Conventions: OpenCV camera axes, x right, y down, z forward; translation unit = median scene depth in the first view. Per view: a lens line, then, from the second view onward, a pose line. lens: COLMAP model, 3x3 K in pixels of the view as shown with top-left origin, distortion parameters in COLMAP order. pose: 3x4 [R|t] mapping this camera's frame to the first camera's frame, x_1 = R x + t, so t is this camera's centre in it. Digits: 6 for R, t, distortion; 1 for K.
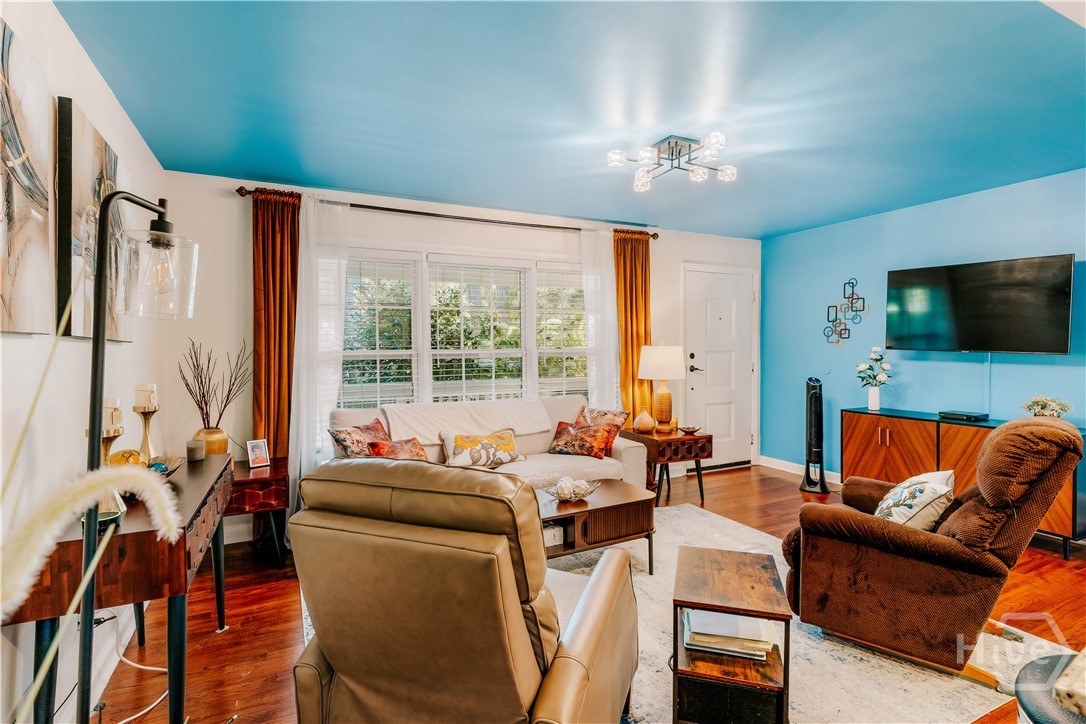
lens RADIAL K [[523.5, 0, 546.3], [0, 523.5, 358.1], [0, 0, 1]] dist [0.007135, -0.004108]
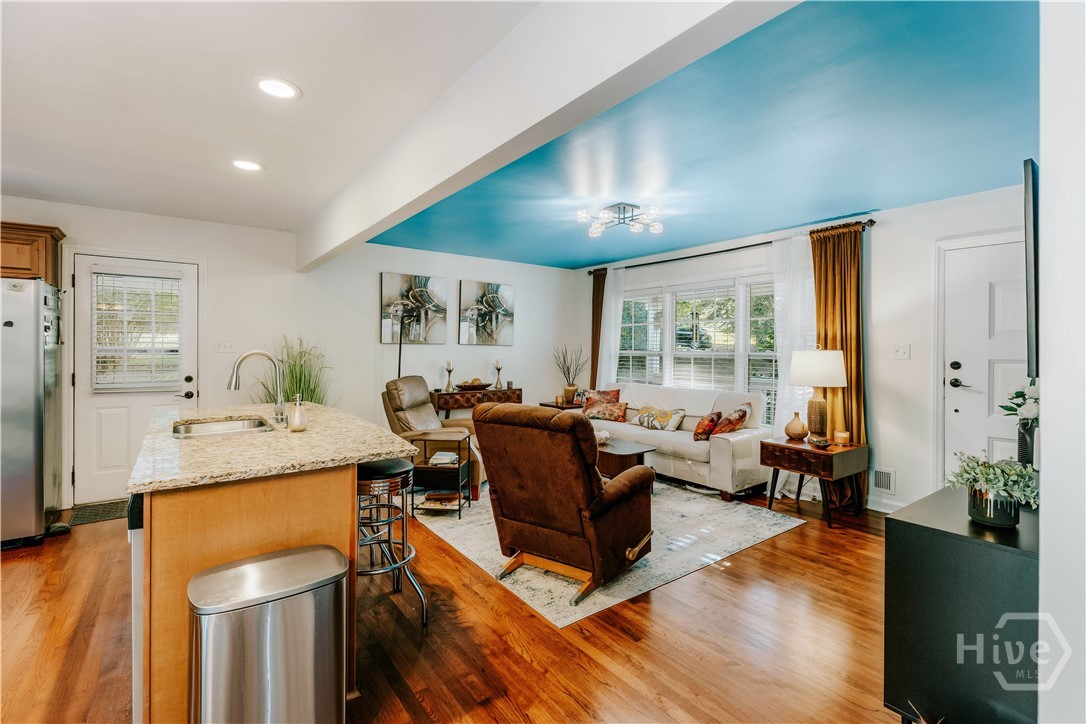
lens RADIAL K [[497.2, 0, 541.6], [0, 497.2, 349.7], [0, 0, 1]] dist [0.008522, -0.001138]
pose [[0.174495, 0.012339, -0.984581, 1.057766], [-0.029236, 0.999546, 0.007345, -0.017512], [0.984224, 0.027504, 0.174776, 0.380860]]
